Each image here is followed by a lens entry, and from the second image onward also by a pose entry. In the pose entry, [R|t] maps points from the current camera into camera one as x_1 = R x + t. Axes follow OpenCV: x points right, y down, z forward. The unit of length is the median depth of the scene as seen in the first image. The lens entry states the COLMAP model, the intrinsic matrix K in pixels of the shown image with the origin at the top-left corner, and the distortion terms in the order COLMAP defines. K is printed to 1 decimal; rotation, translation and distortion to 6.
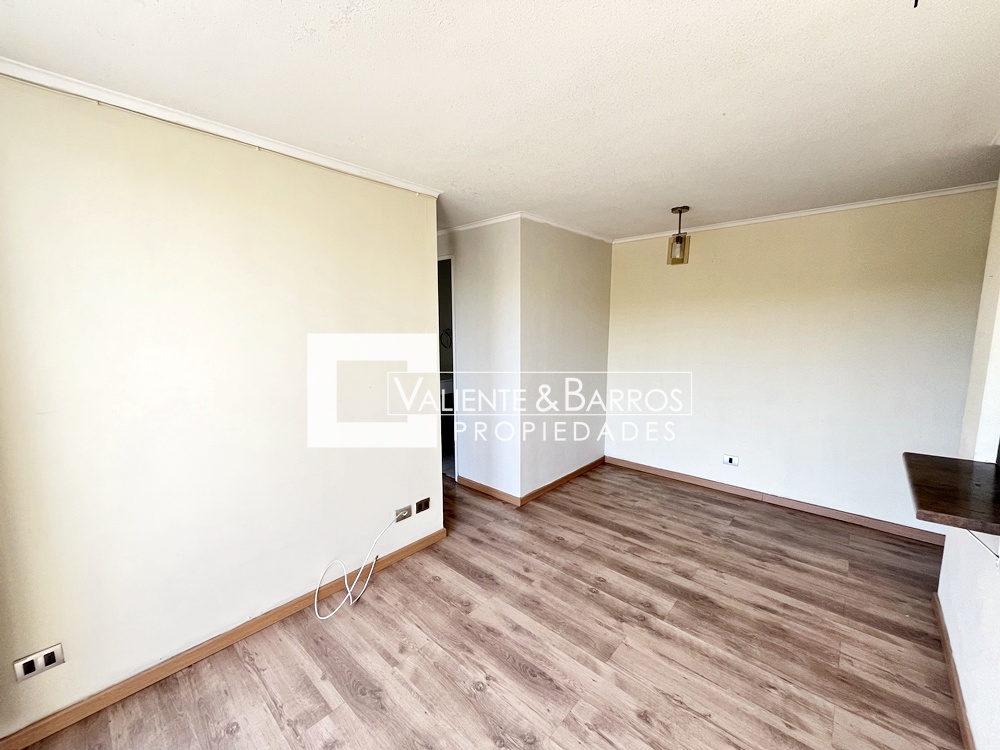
lens RADIAL K [[401.4, 0, 497.1], [0, 401.4, 373.9], [0, 0, 1]] dist [-0.004678, 0.000107]
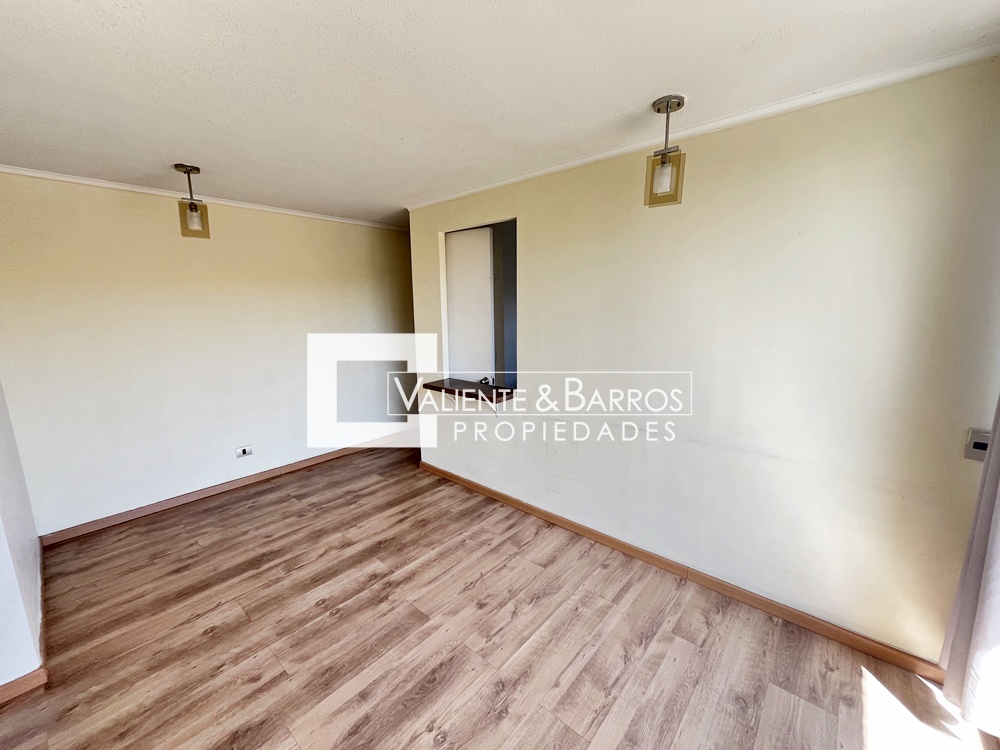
lens RADIAL K [[401.4, 0, 498.6], [0, 401.4, 377.0], [0, 0, 1]] dist [-0.004678, 0.000107]
pose [[-0.022573, -0.175734, 0.984179, -0.528725], [0.133407, 0.975096, 0.177172, -0.075084], [-0.990804, 0.135295, 0.001434, 0.542864]]
